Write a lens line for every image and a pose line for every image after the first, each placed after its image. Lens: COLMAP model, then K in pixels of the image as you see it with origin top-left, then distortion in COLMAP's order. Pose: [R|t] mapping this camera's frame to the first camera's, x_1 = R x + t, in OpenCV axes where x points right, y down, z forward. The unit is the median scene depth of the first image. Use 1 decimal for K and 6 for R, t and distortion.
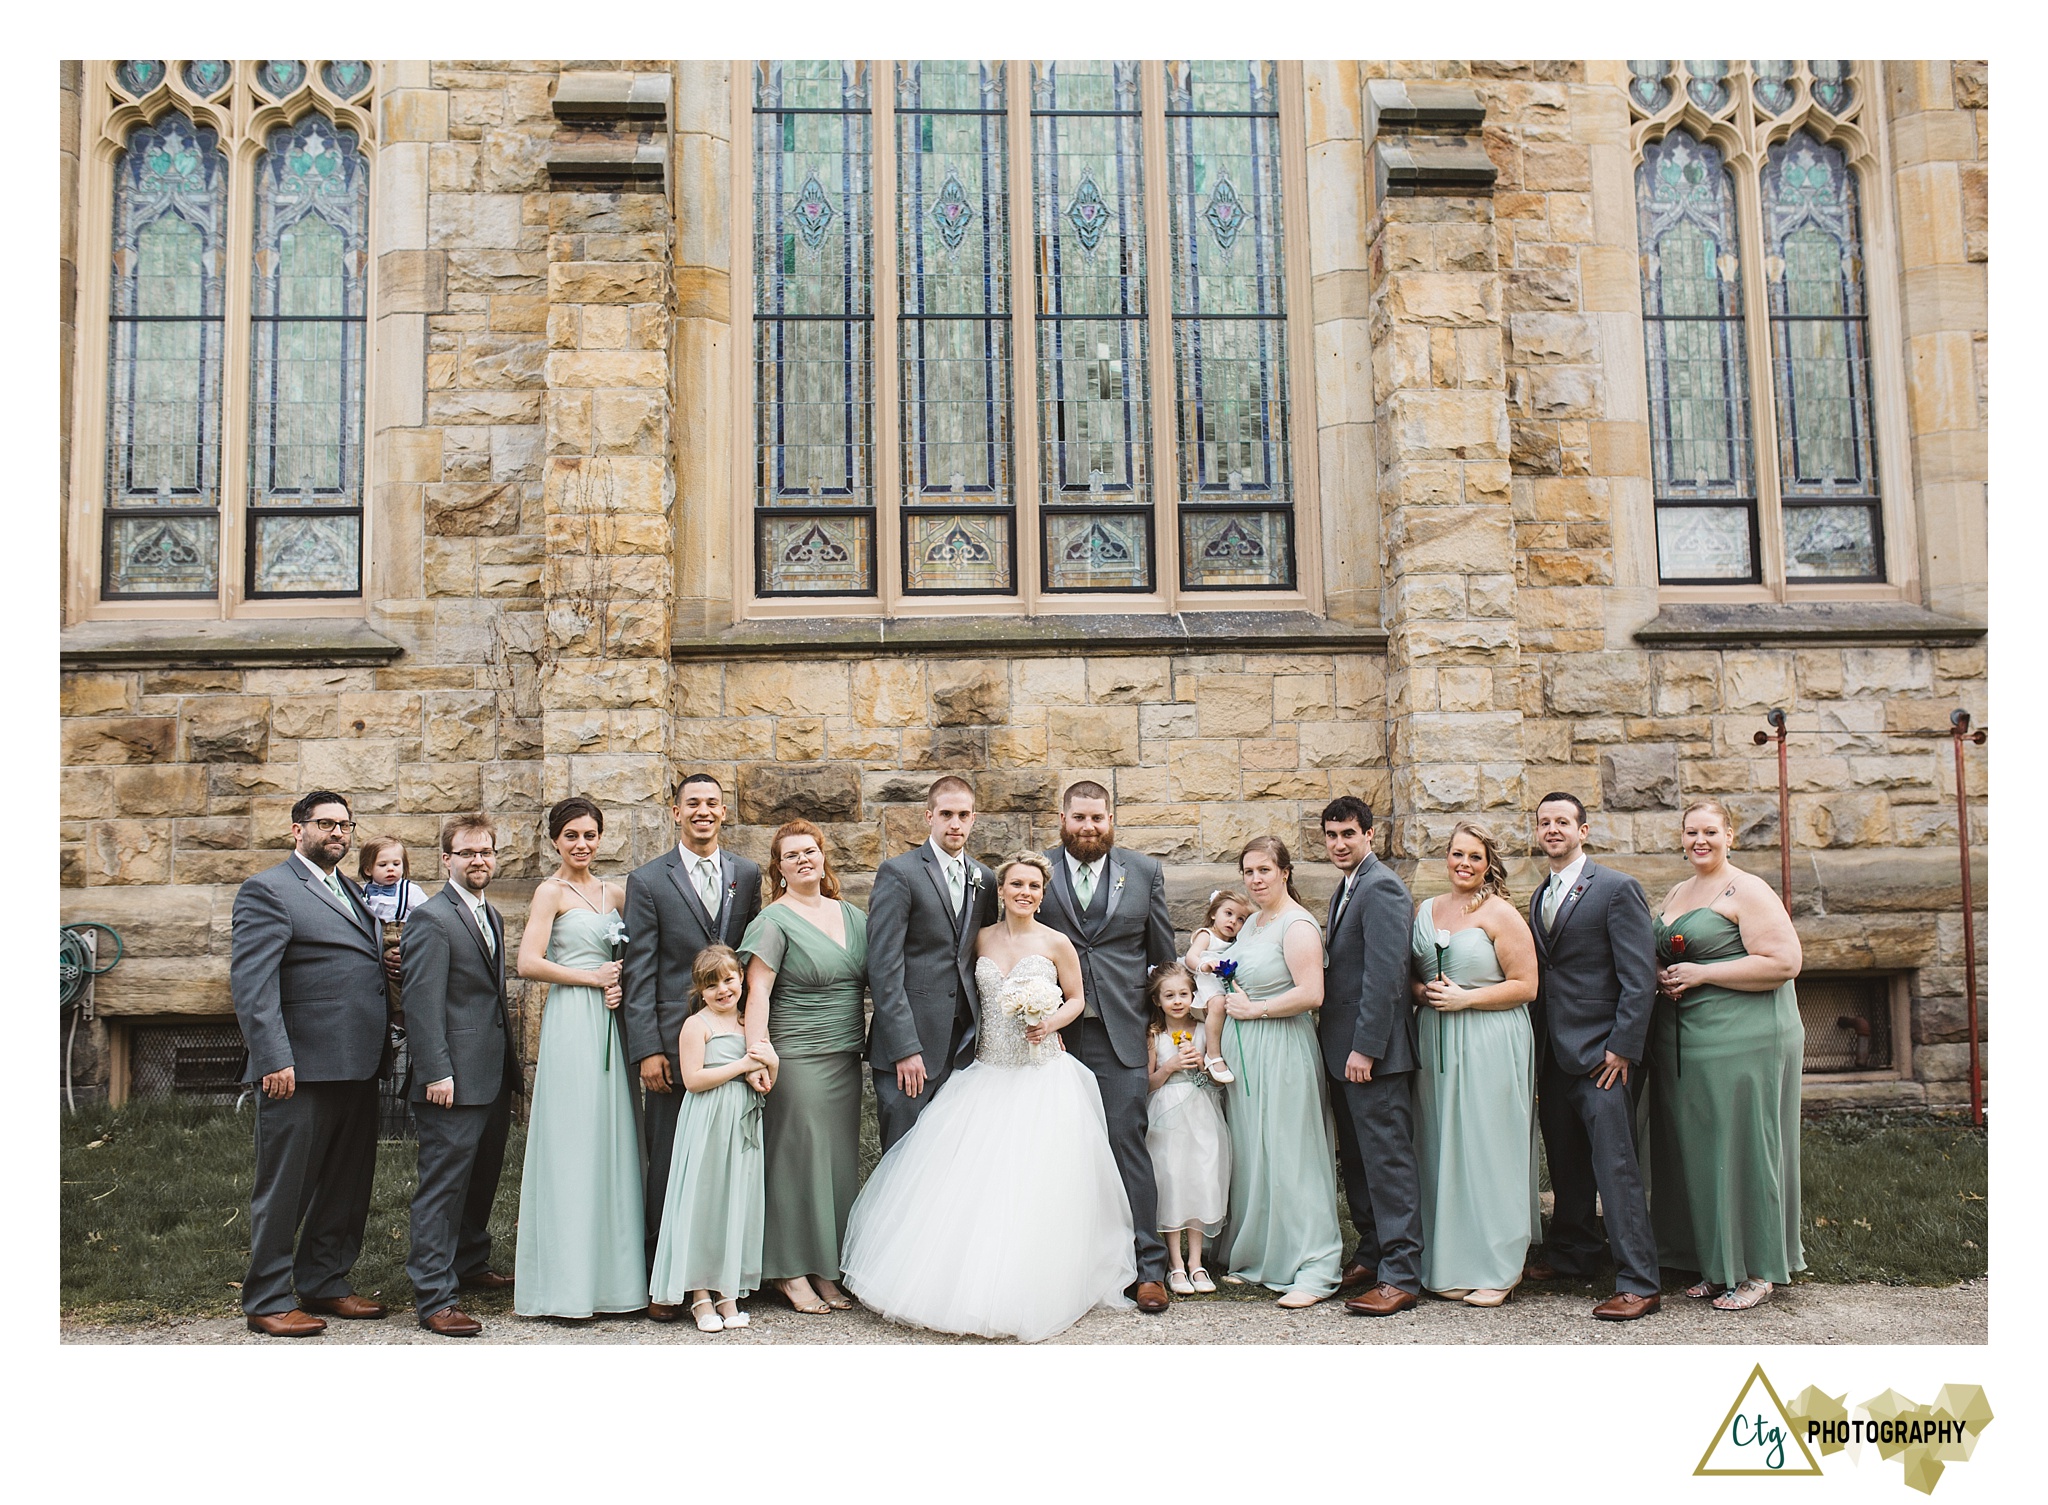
lens RADIAL K [[2181.3, 0, 1027.3], [0, 2181.3, 753.1], [0, 0, 1]] dist [0.007079, 0.000000]
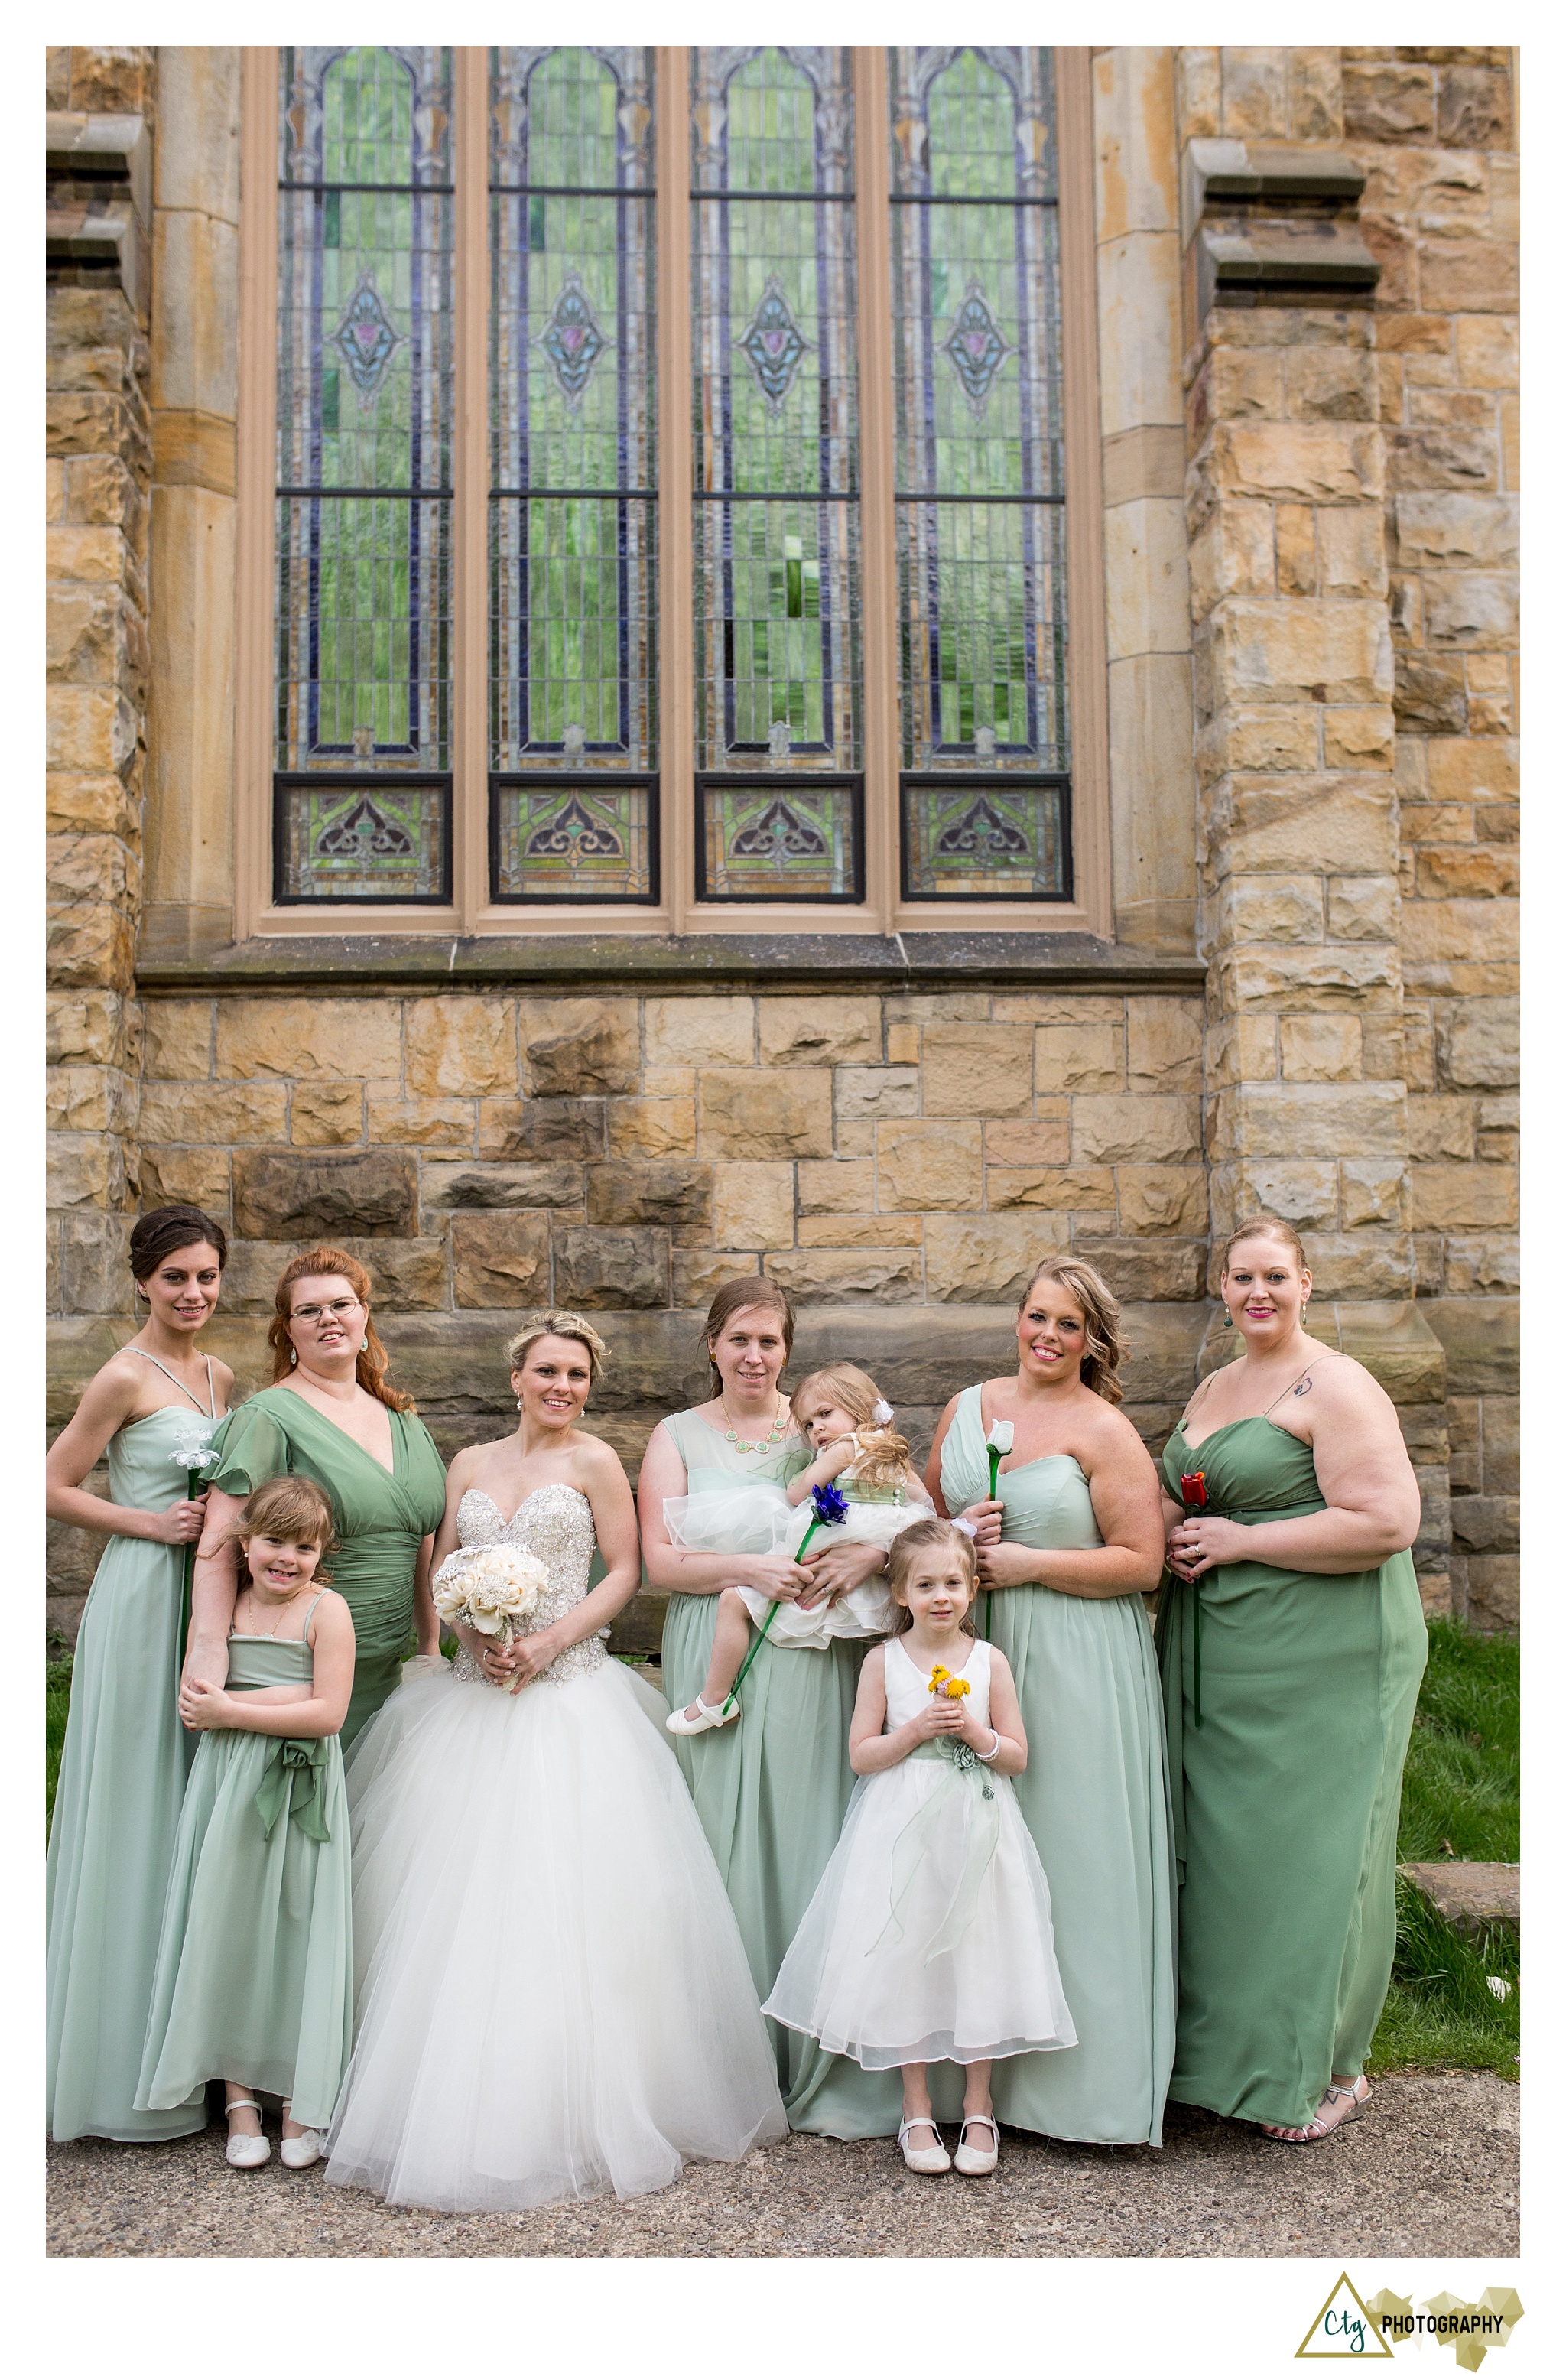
lens RADIAL K [[2321.9, 0, 778.1], [0, 2321.9, 1186.6], [0, 0, 1]] dist [0.011002, 0.000000]
pose [[0.999669, 0.010461, -0.023488, 0.050259], [-0.009860, 0.999624, 0.025585, -0.003499], [0.023747, -0.025345, 0.999397, 0.275548]]
